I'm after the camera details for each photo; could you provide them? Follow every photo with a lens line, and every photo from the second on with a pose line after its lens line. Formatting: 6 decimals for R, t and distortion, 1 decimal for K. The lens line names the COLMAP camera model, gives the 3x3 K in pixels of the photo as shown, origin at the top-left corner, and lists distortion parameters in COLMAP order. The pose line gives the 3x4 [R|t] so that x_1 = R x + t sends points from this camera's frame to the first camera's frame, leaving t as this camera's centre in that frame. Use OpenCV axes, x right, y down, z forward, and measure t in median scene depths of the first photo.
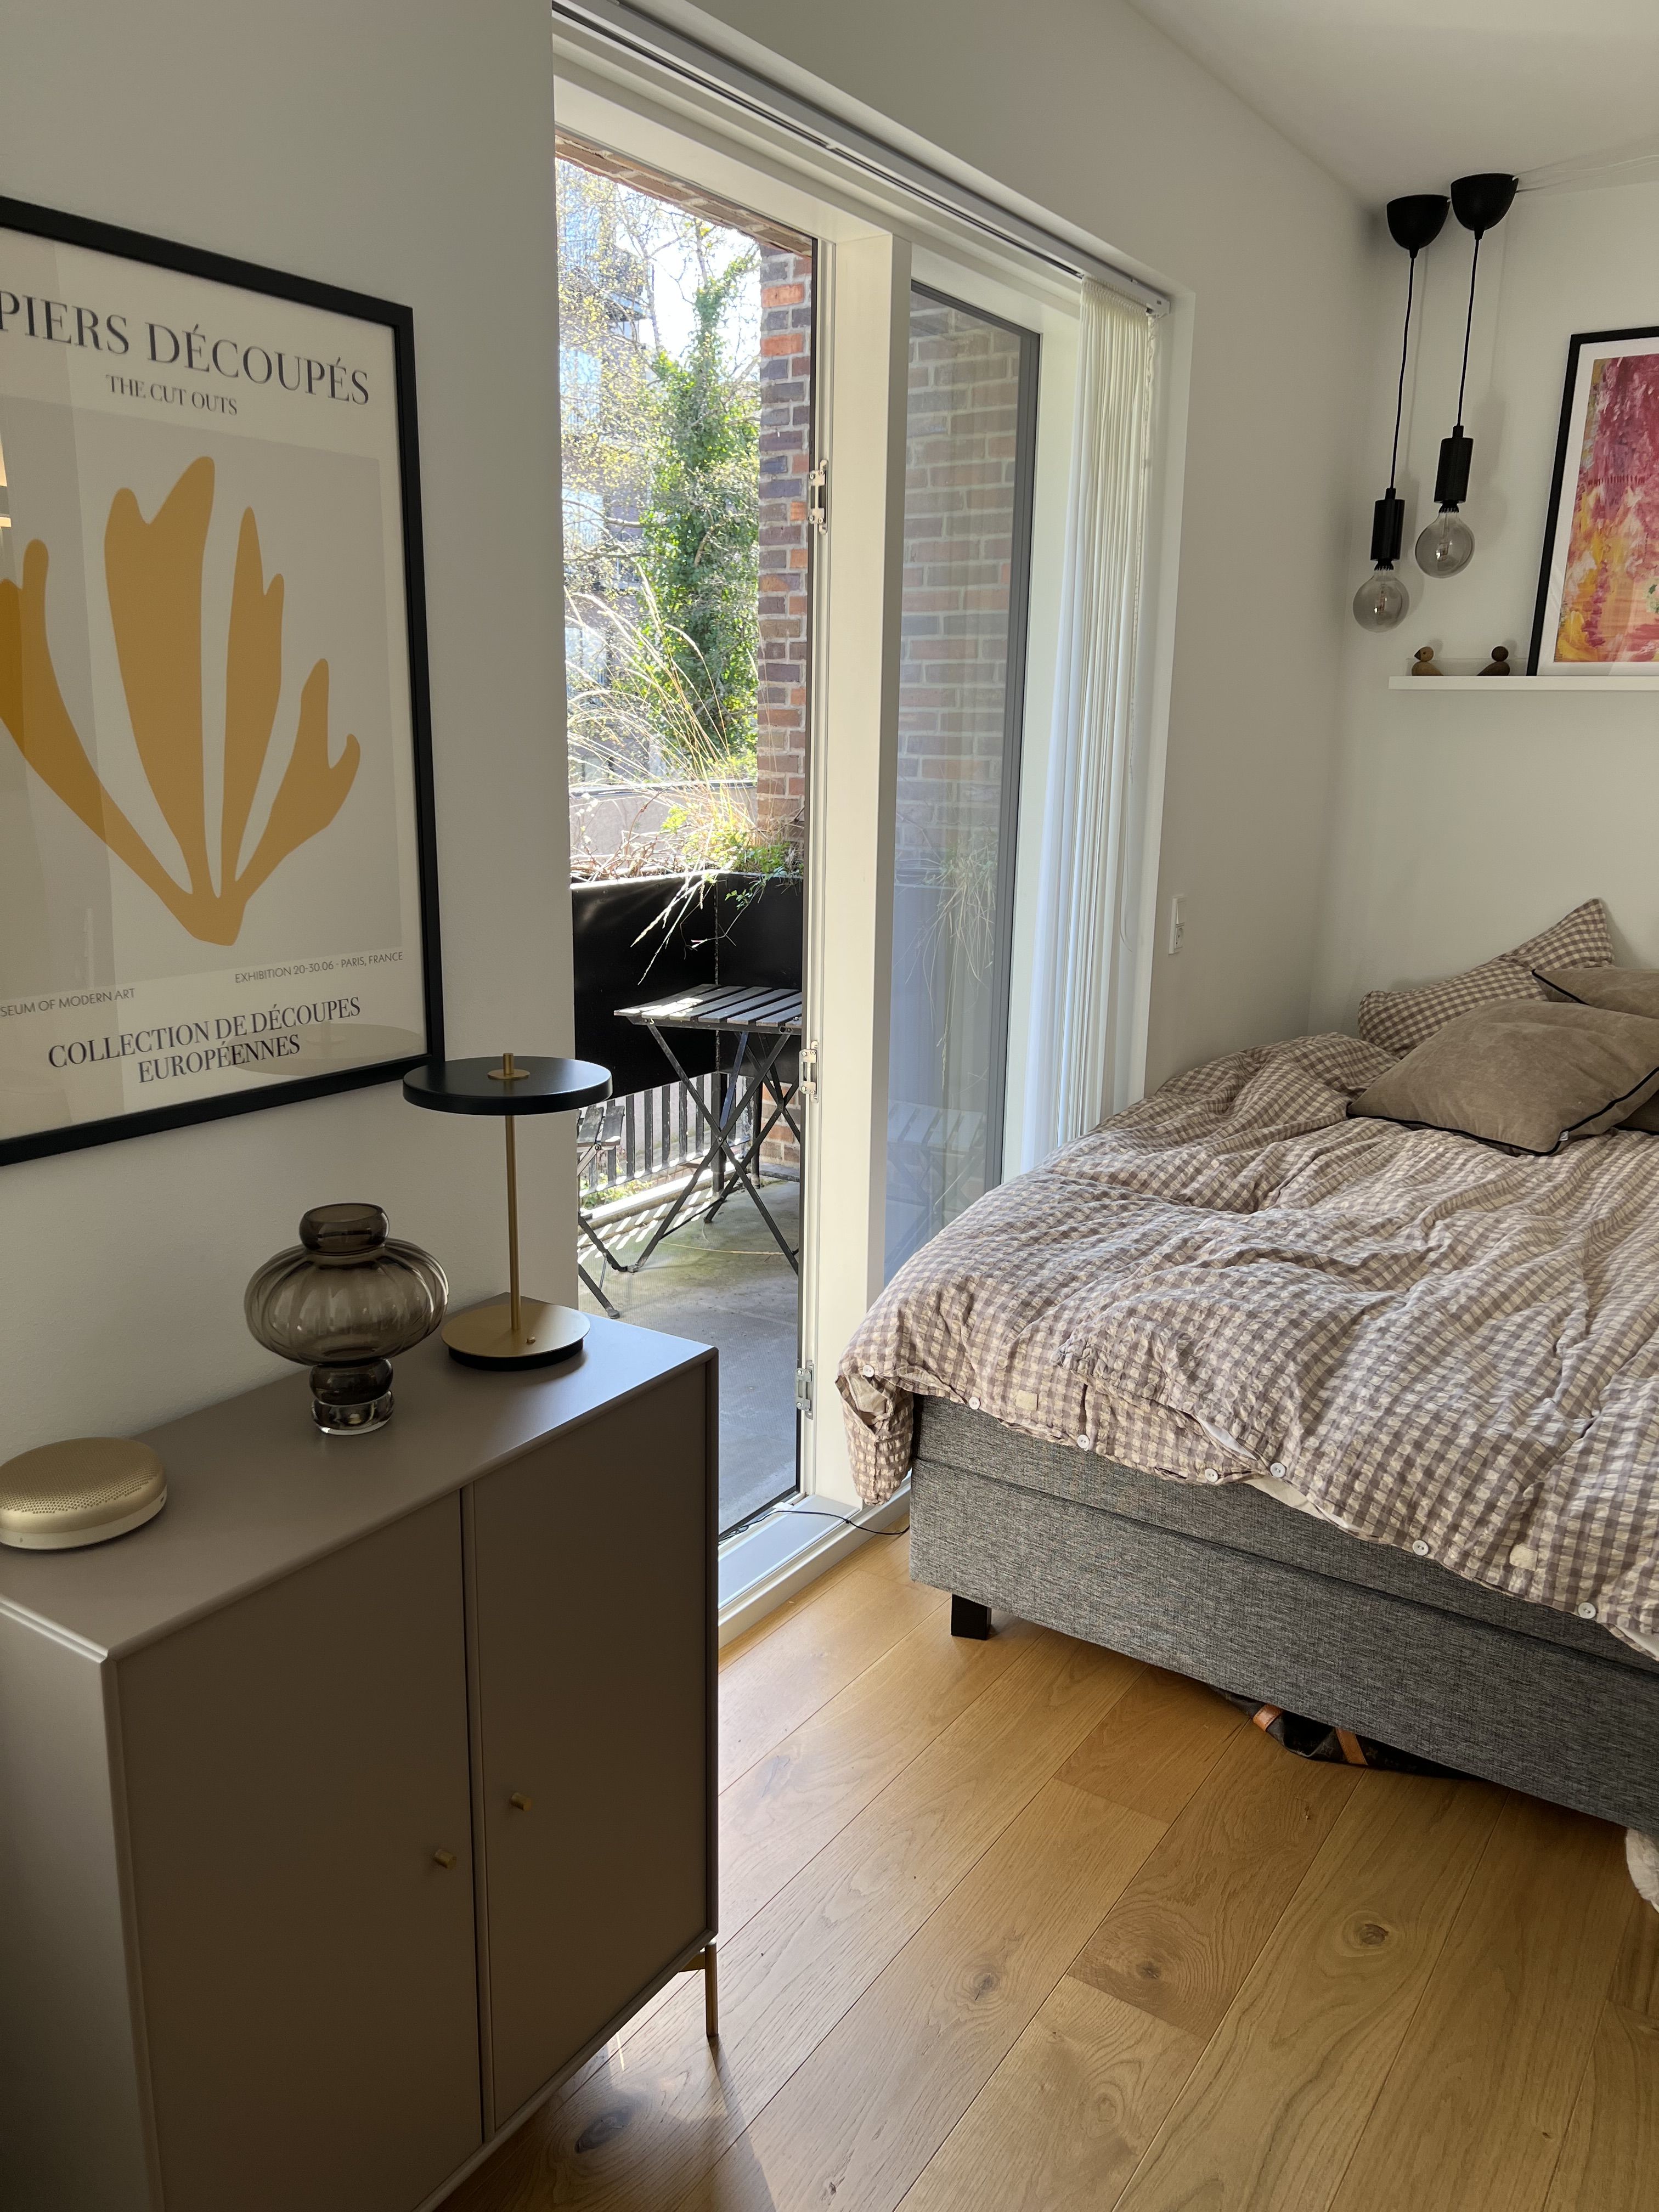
lens RADIAL K [[1665.9, 0, 829.5], [0, 1665.9, 1106.0], [0, 0, 1]] dist [0.003027, -0.002764]
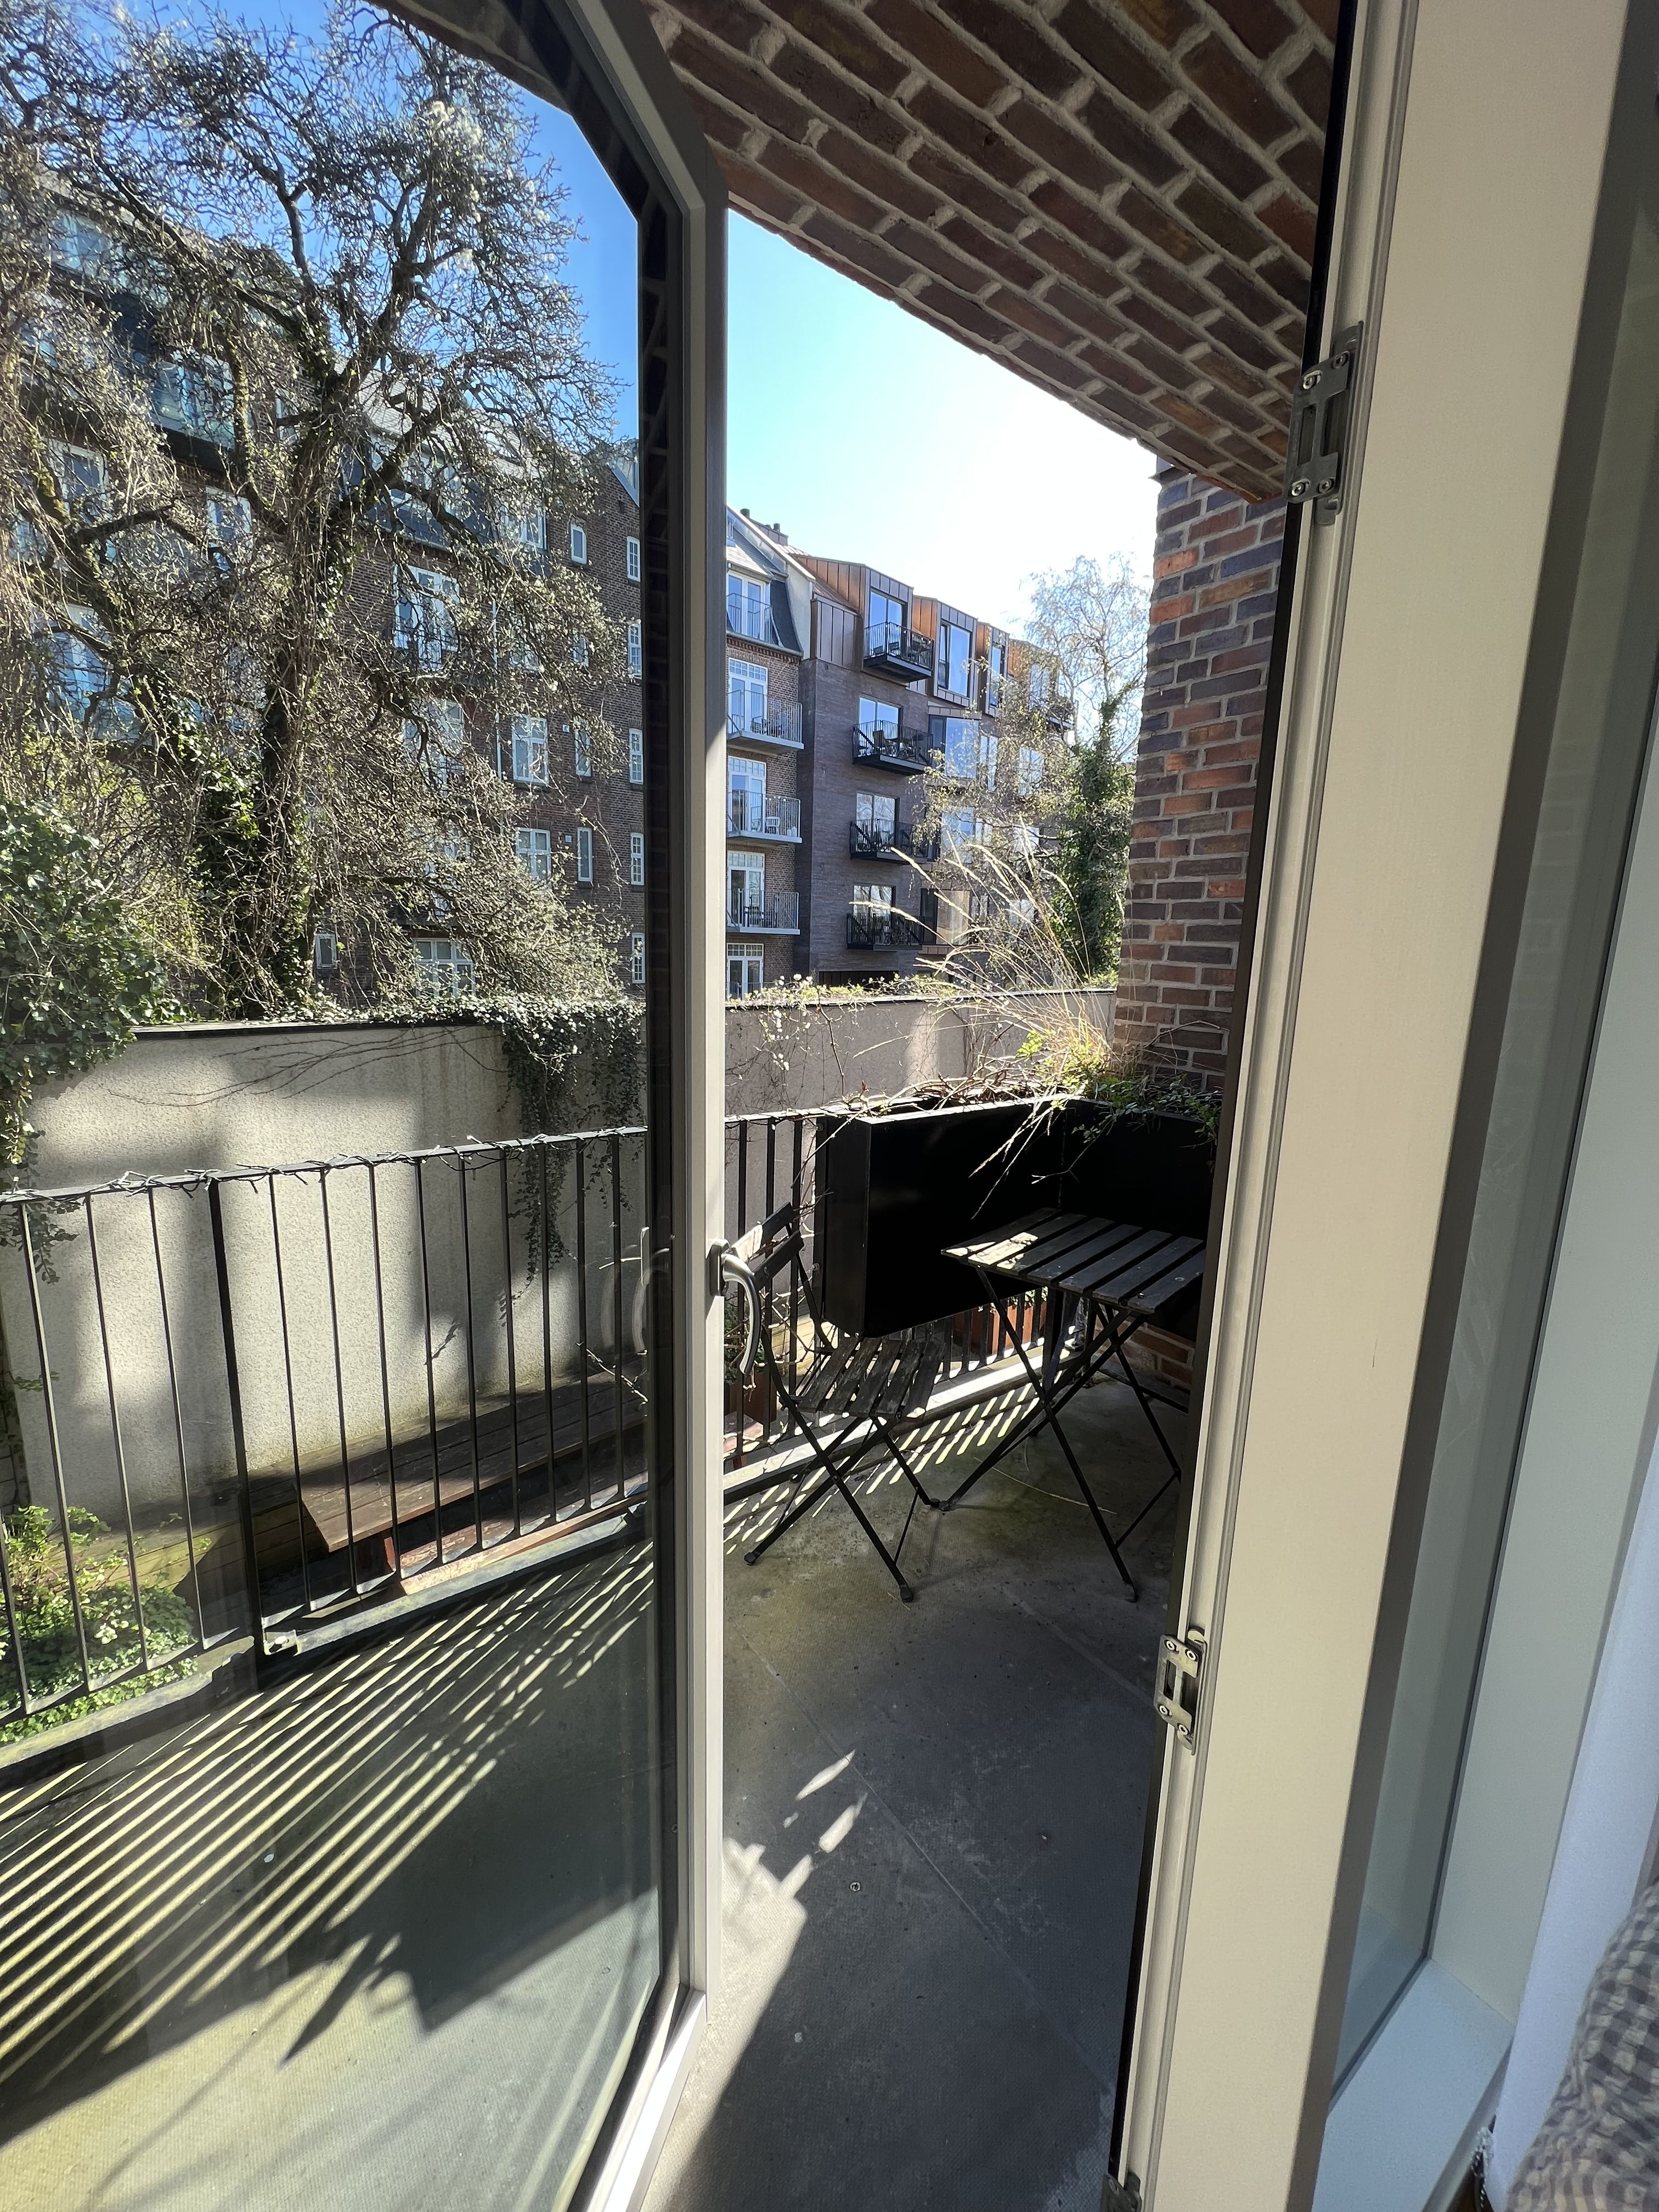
lens RADIAL K [[881.0, 0, 820.9], [0, 881.0, 1083.0], [0, 0, 1]] dist [0.001726, -0.000131]
pose [[0.933715, 0.069908, -0.351126, -0.017999], [-0.096435, 0.993612, -0.058615, -0.095769], [0.344785, 0.088591, 0.934492, 0.404955]]
